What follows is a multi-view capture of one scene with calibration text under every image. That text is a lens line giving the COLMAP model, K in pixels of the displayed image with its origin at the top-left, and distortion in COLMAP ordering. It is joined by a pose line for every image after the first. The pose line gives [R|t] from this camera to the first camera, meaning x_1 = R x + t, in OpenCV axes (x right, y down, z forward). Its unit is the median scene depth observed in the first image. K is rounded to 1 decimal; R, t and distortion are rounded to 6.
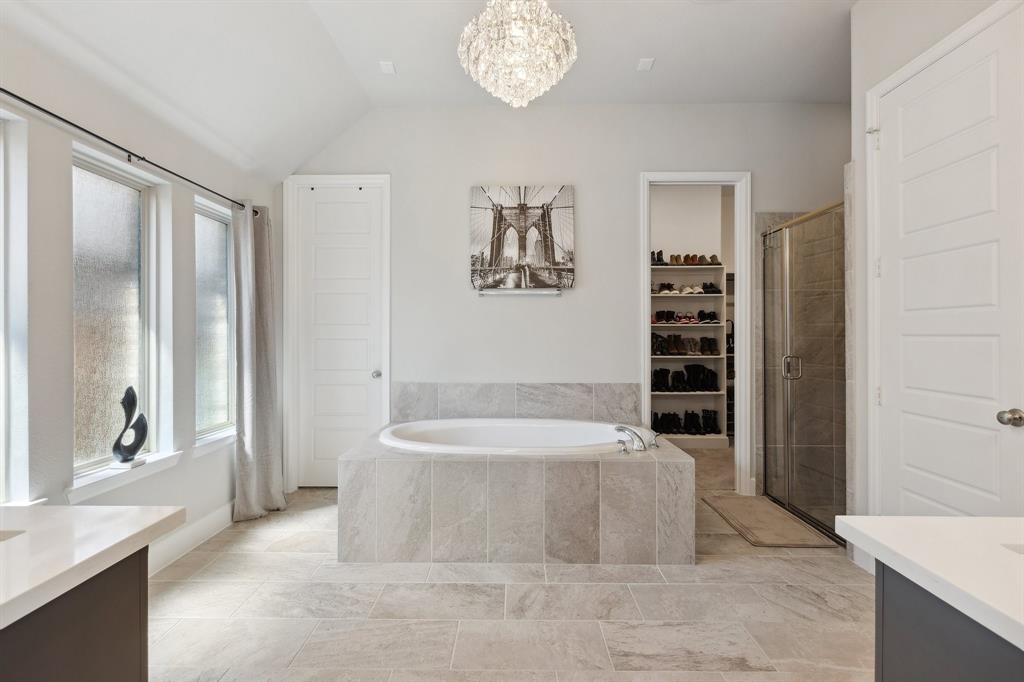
lens RADIAL K [[463.1, 0, 512.0], [0, 463.1, 341.0], [0, 0, 1]] dist [0.001228, 0.000236]
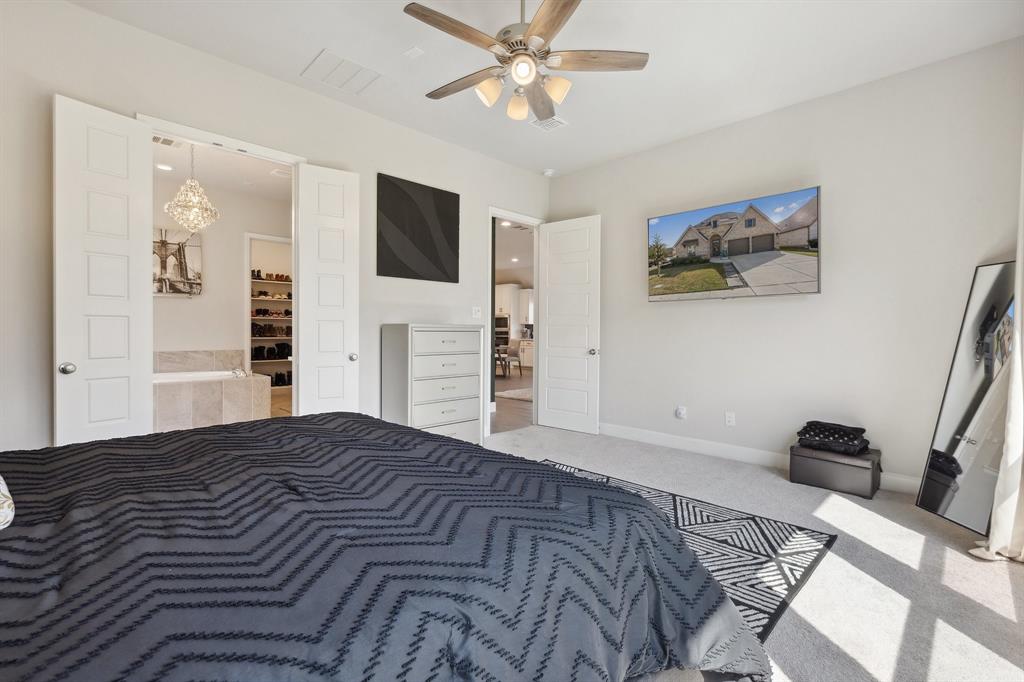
lens RADIAL K [[453.0, 0, 508.6], [0, 453.0, 329.7], [0, 0, 1]] dist [-0.000816, -0.000249]
pose [[0.697388, 0.007770, 0.716651, -0.268053], [0.000905, 0.999931, -0.011722, 0.035118], [-0.716693, 0.008823, 0.697333, -0.963380]]
